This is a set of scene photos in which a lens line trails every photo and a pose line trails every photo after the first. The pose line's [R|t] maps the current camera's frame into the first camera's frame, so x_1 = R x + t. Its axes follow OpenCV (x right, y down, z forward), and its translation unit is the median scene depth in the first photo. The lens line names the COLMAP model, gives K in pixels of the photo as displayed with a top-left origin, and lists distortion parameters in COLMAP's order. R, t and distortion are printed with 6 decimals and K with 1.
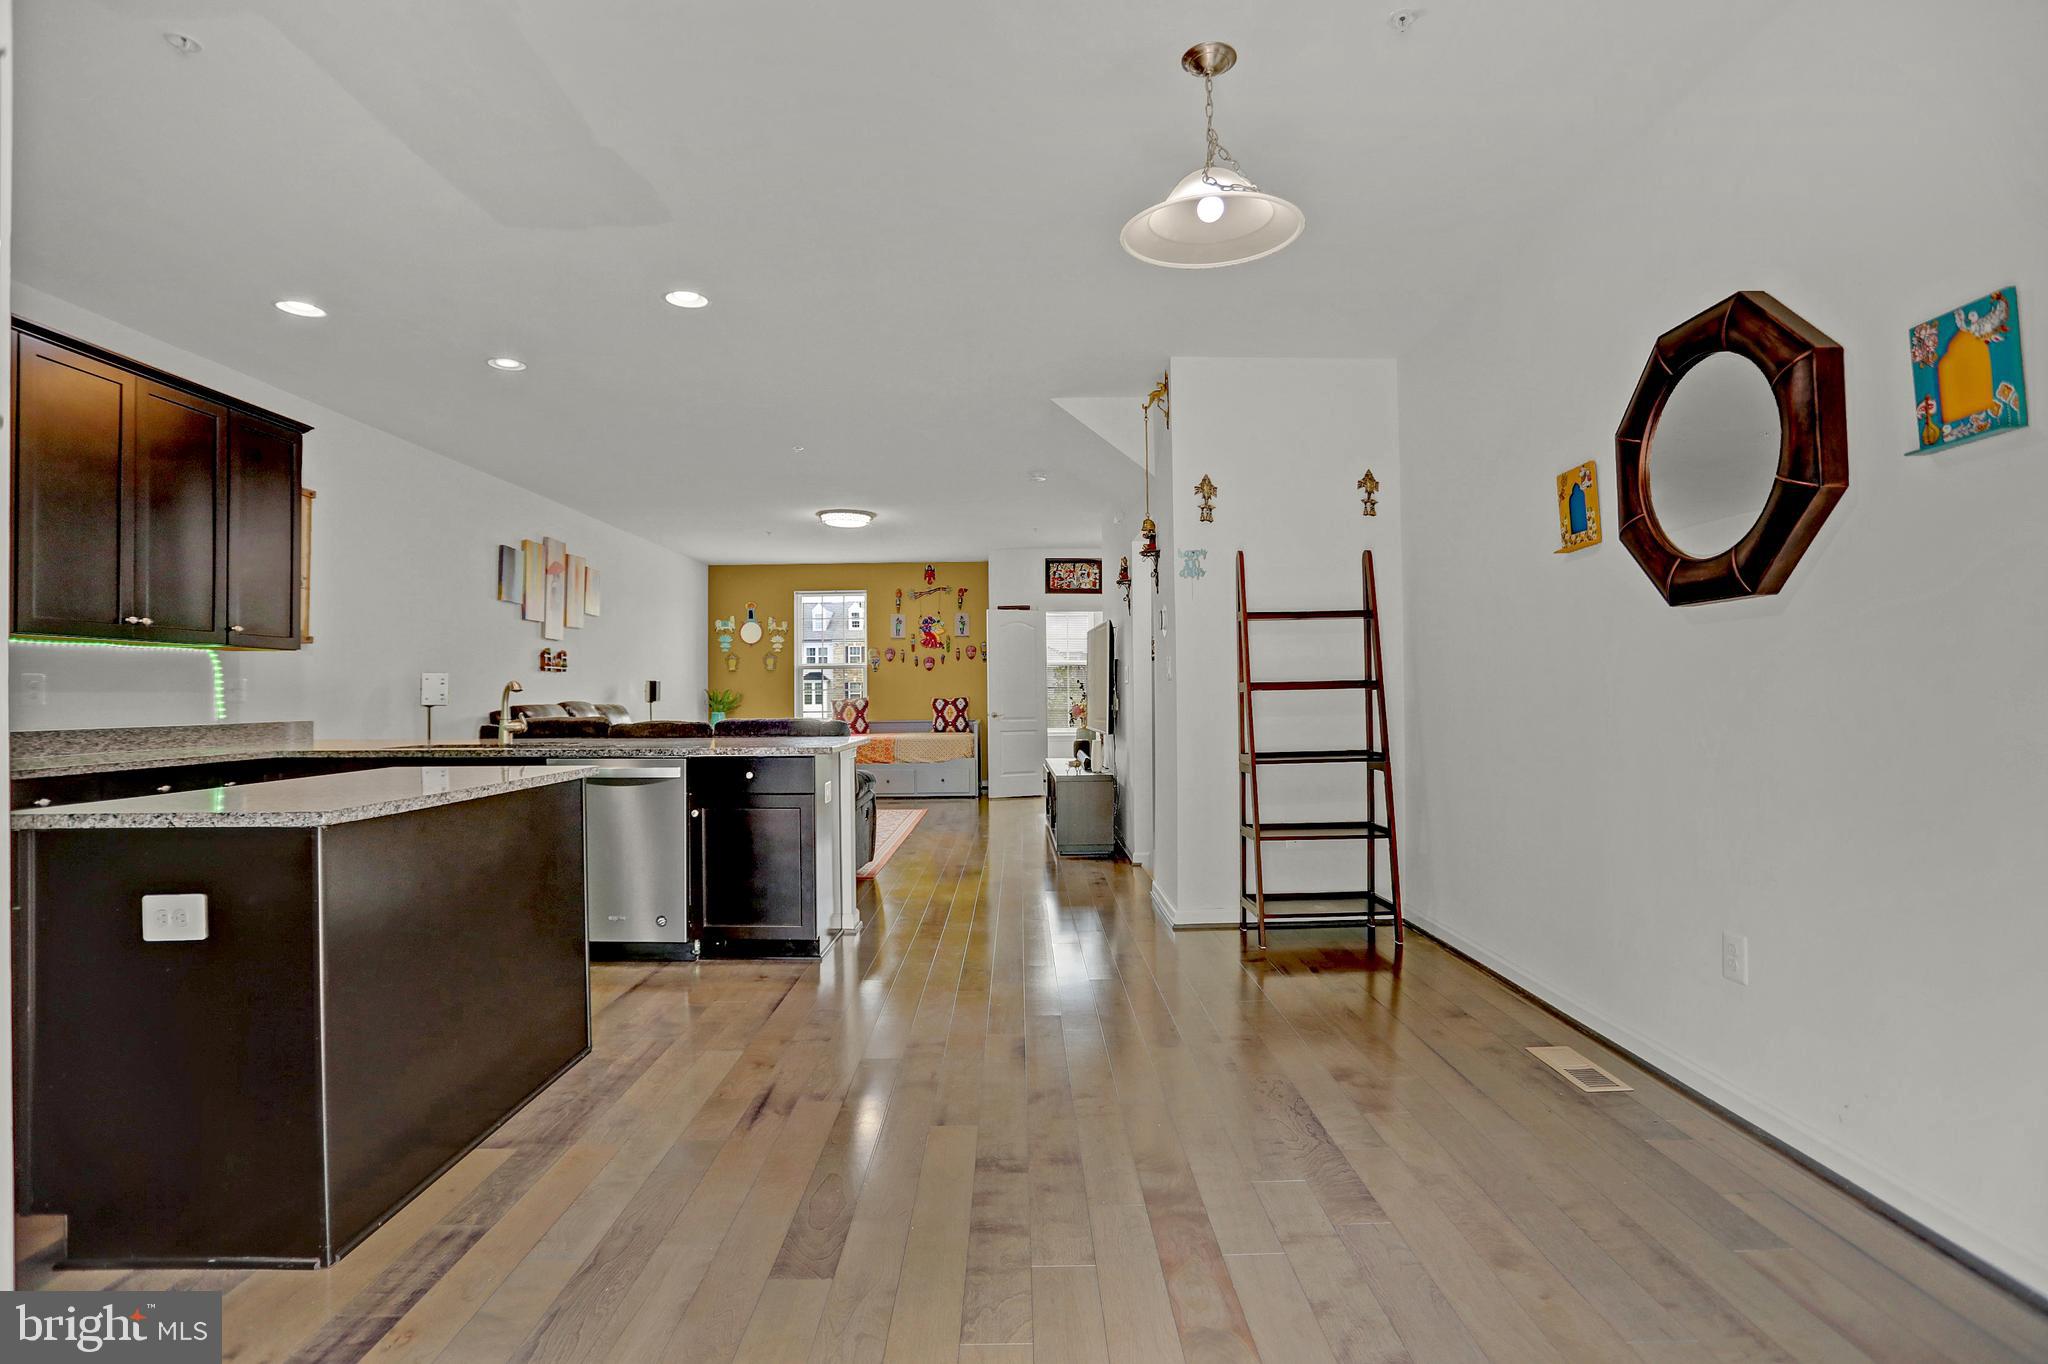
lens RADIAL K [[985.0, 0, 1024.2], [0, 985.0, 682.1], [0, 0, 1]] dist [-0.062638, 0.022926]
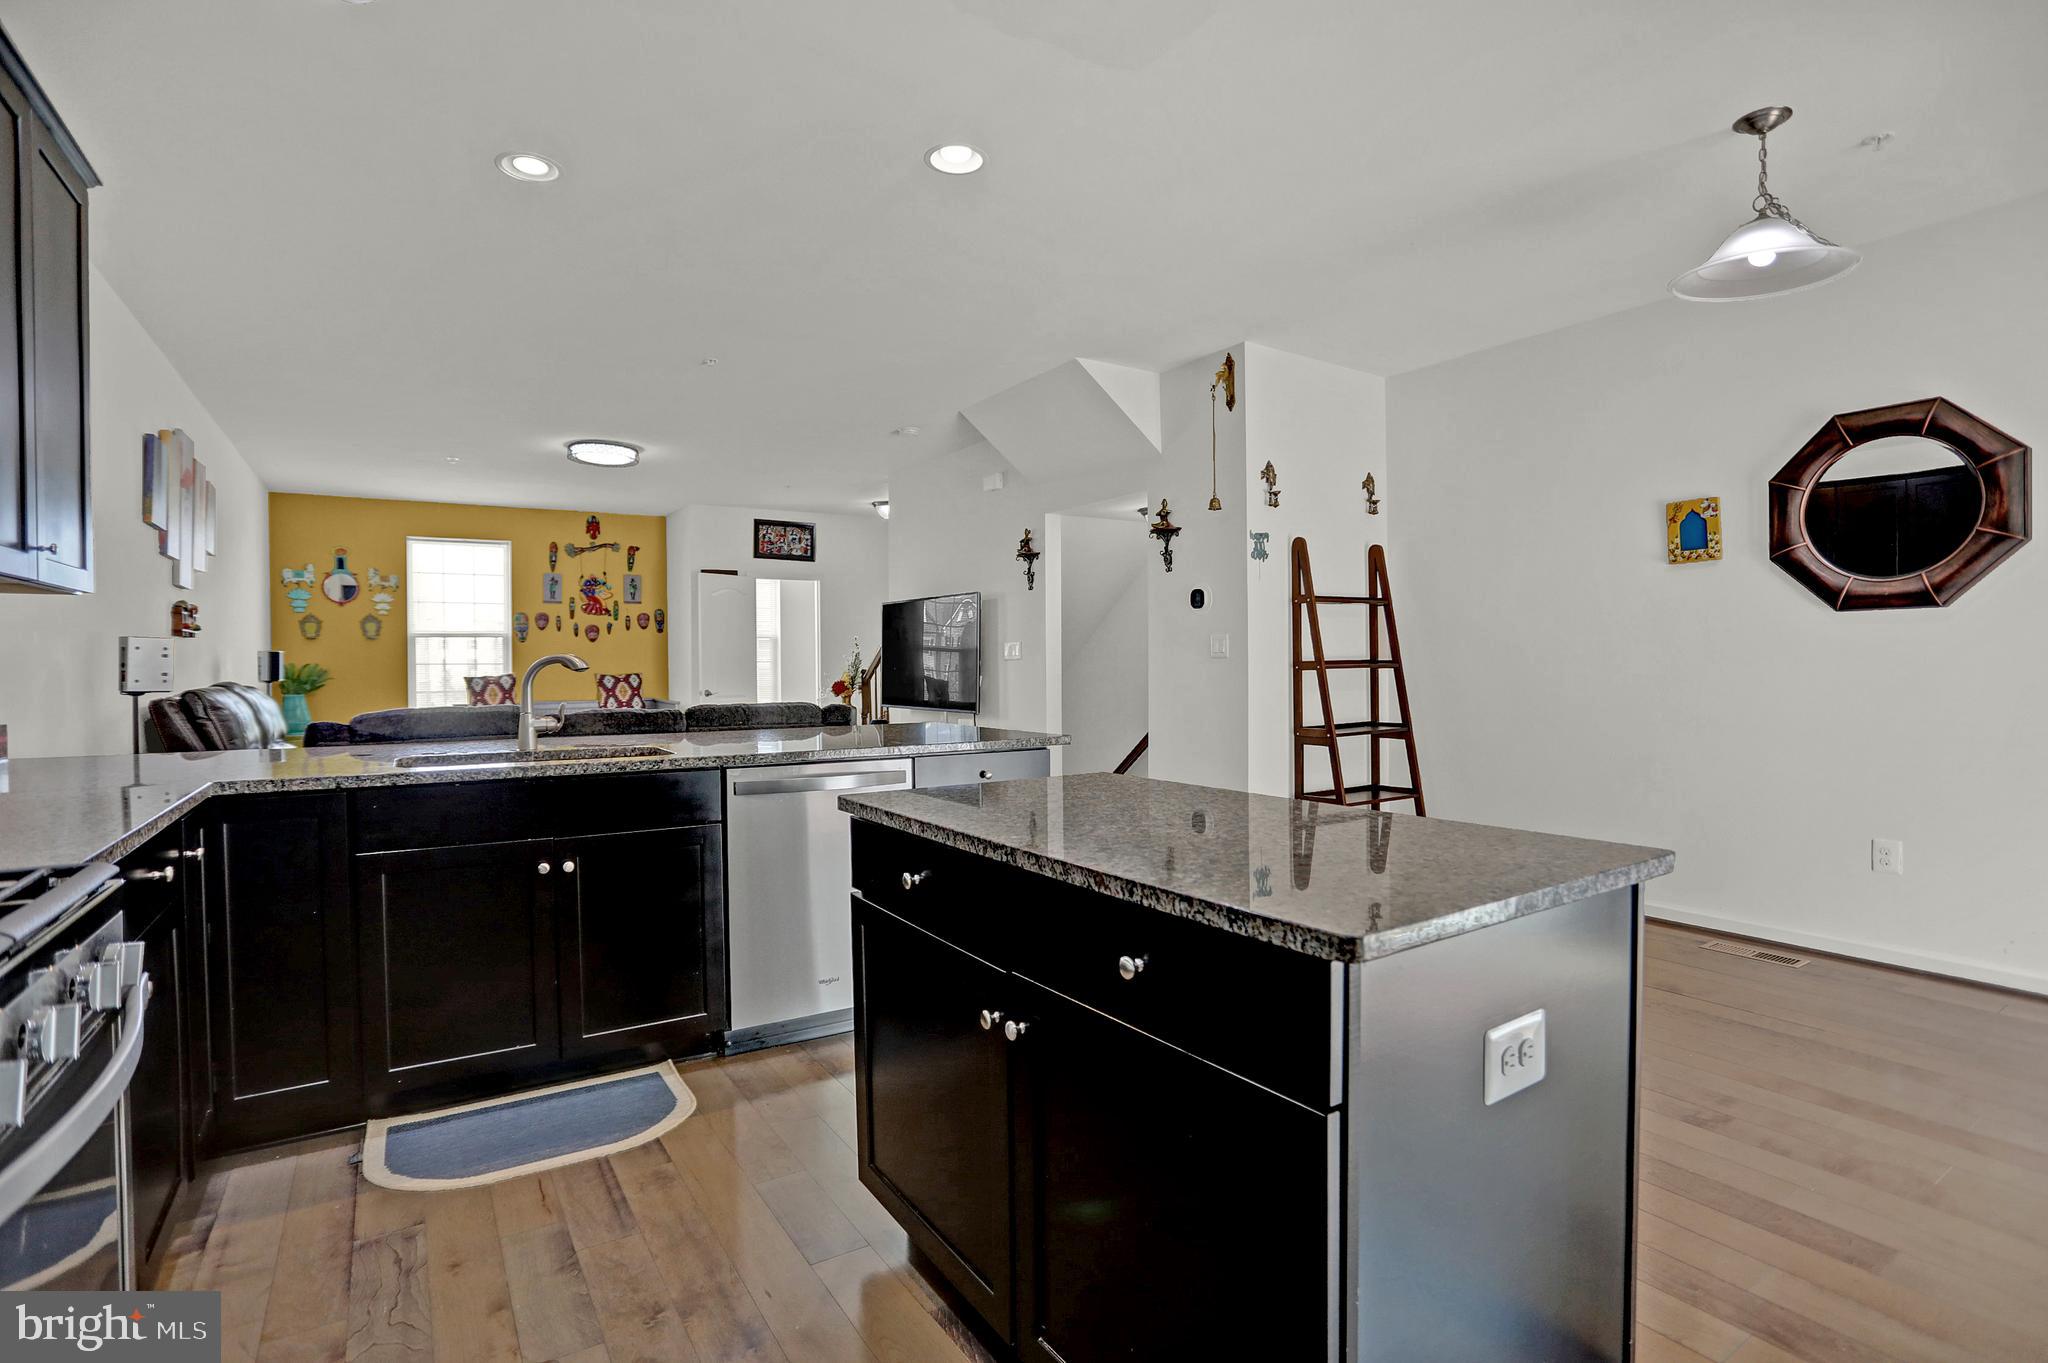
lens RADIAL K [[985.0, 0, 1021.4], [0, 985.0, 677.2], [0, 0, 1]] dist [-0.062638, 0.022926]
pose [[0.843358, -0.004183, 0.537336, -0.592532], [-0.007496, 0.999781, 0.019548, -0.000701], [-0.537300, -0.020514, 0.843142, 0.261145]]
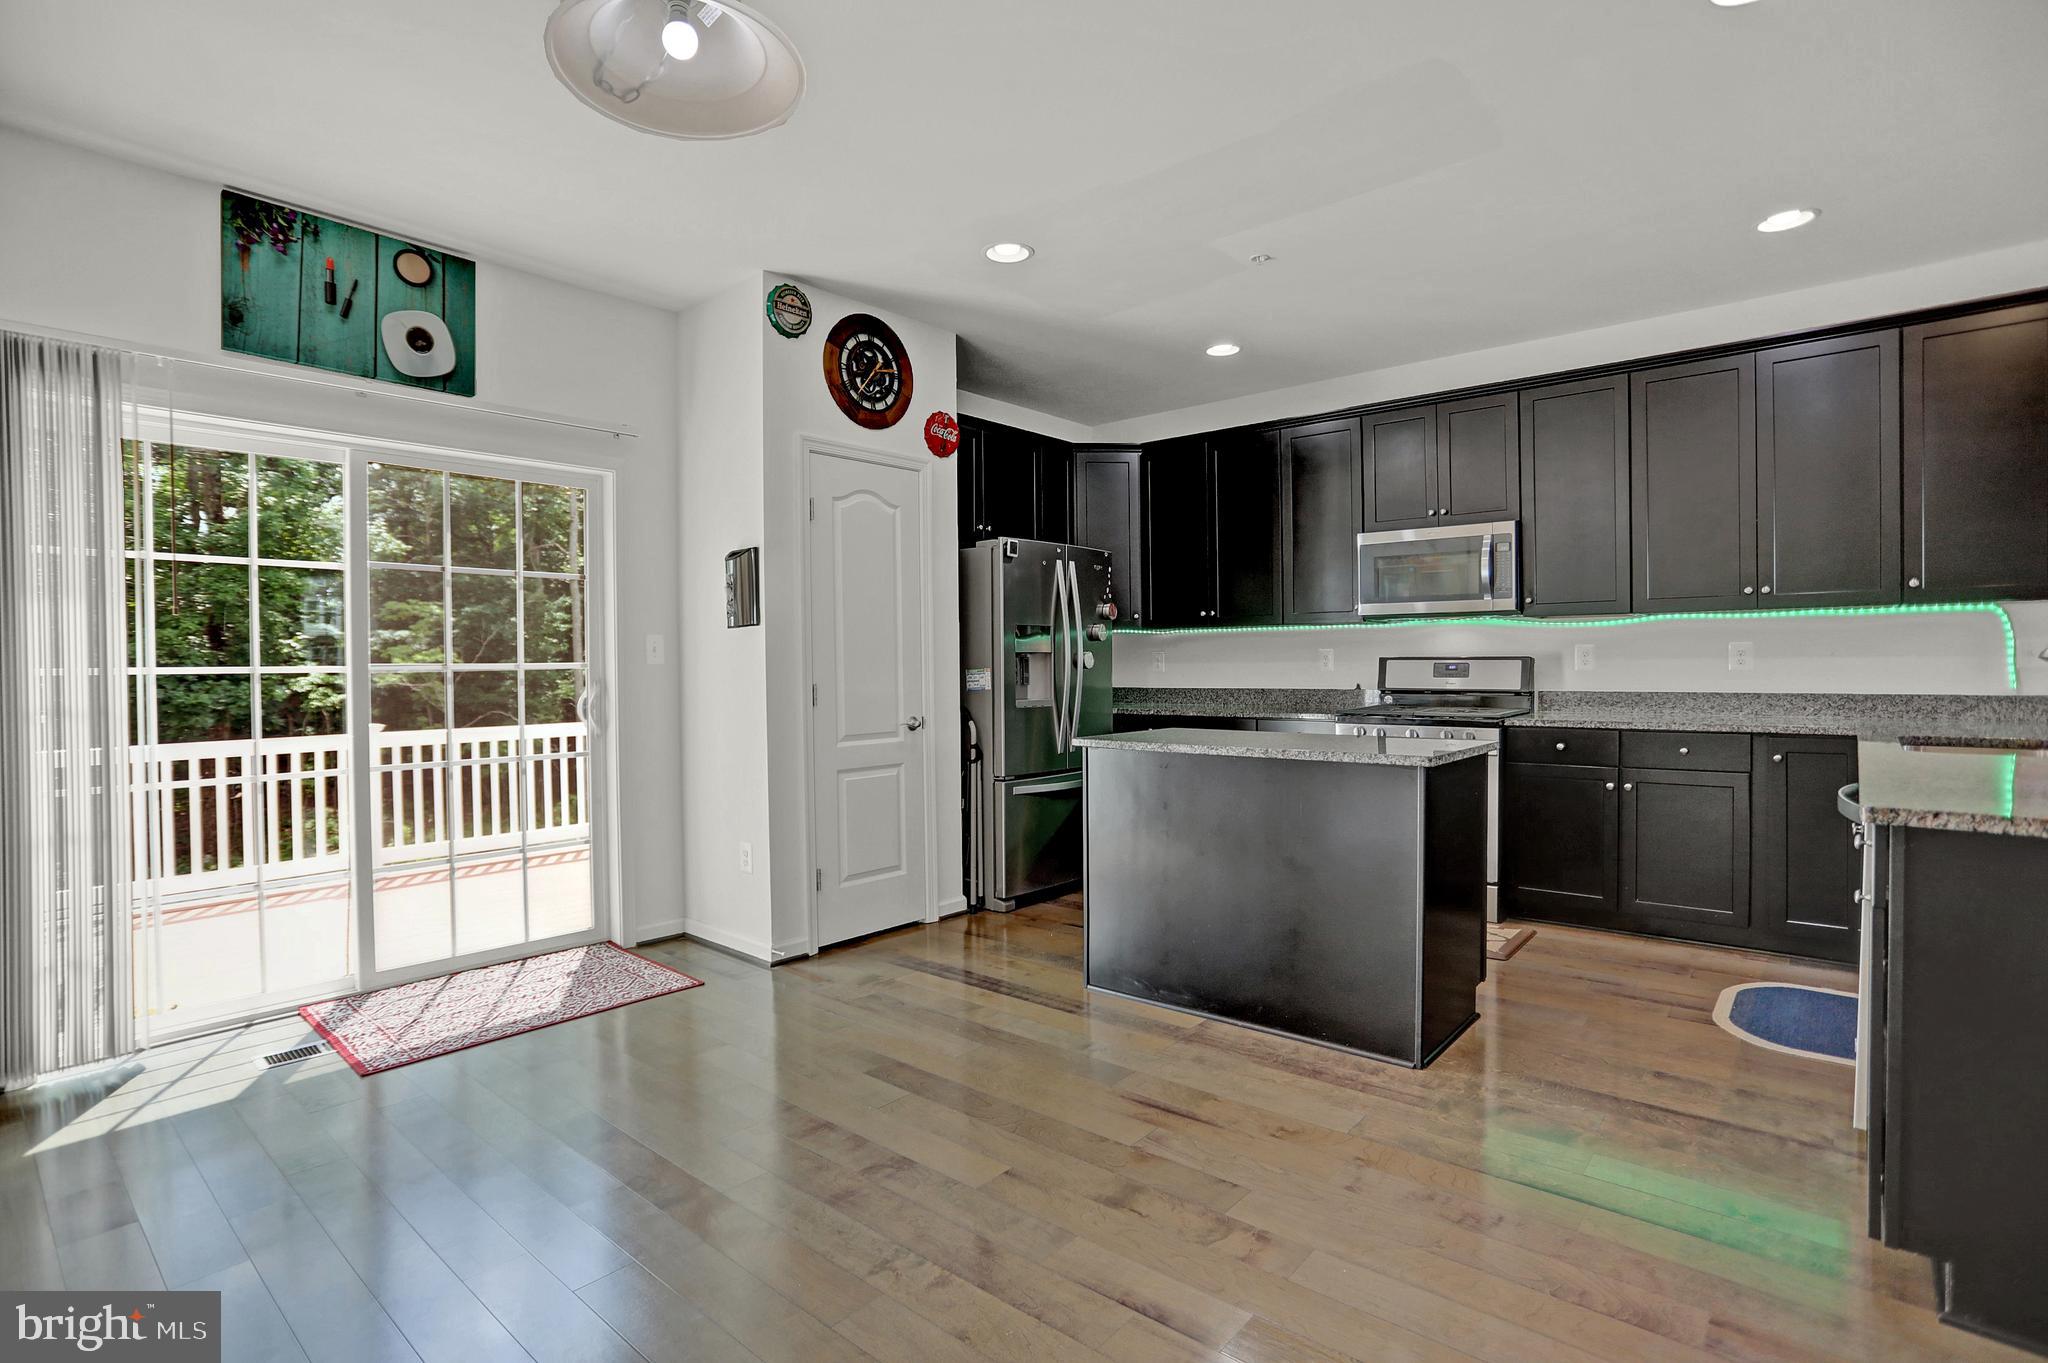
lens RADIAL K [[985.0, 0, 1023.2], [0, 985.0, 680.3], [0, 0, 1]] dist [-0.062638, 0.022926]
pose [[-0.656721, 0.029284, -0.753564, 0.297545], [0.026736, 0.999522, 0.015542, -0.003176], [0.753659, -0.009940, -0.657190, 0.853719]]
